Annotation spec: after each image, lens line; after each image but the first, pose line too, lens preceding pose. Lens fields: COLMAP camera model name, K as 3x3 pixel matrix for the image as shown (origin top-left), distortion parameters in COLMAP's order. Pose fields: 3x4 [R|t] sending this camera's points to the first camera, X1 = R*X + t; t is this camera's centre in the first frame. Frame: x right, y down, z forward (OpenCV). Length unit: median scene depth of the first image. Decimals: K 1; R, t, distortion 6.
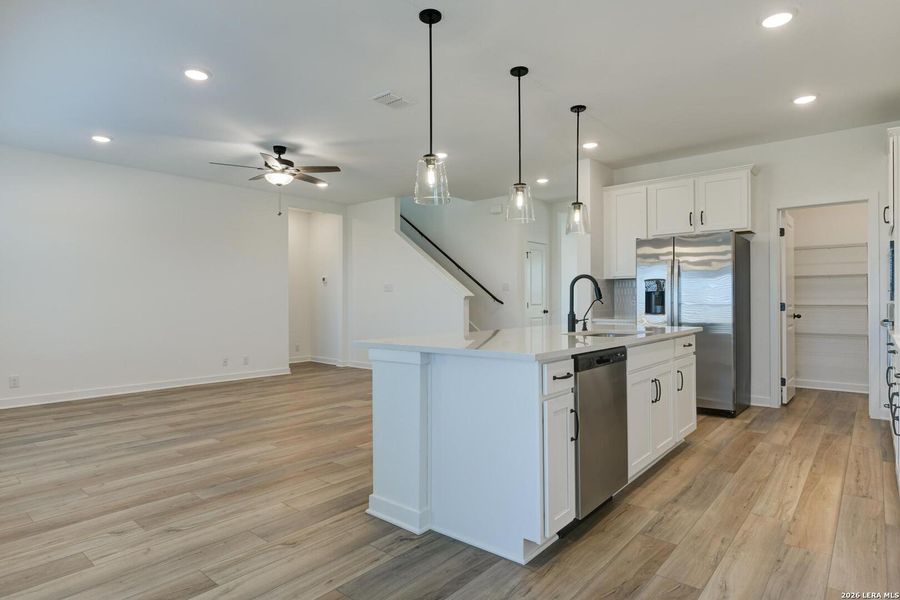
lens RADIAL K [[501.8, 0, 450.0], [0, 501.8, 300.0], [0, 0, 1]] dist [0.000562, 0.000675]
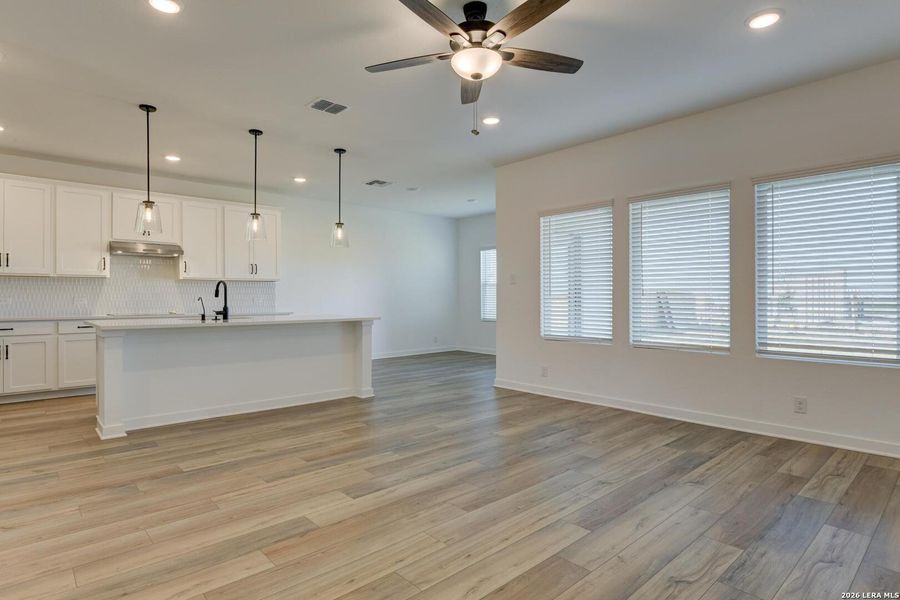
lens RADIAL K [[475.3, 0, 448.1], [0, 475.3, 298.3], [0, 0, 1]] dist [-0.002336, 0.000097]
pose [[-0.990694, 0.009284, 0.135794, -0.538470], [0.008851, 0.999954, -0.003791, 0.013325], [-0.135823, -0.002554, -0.990730, 2.115269]]
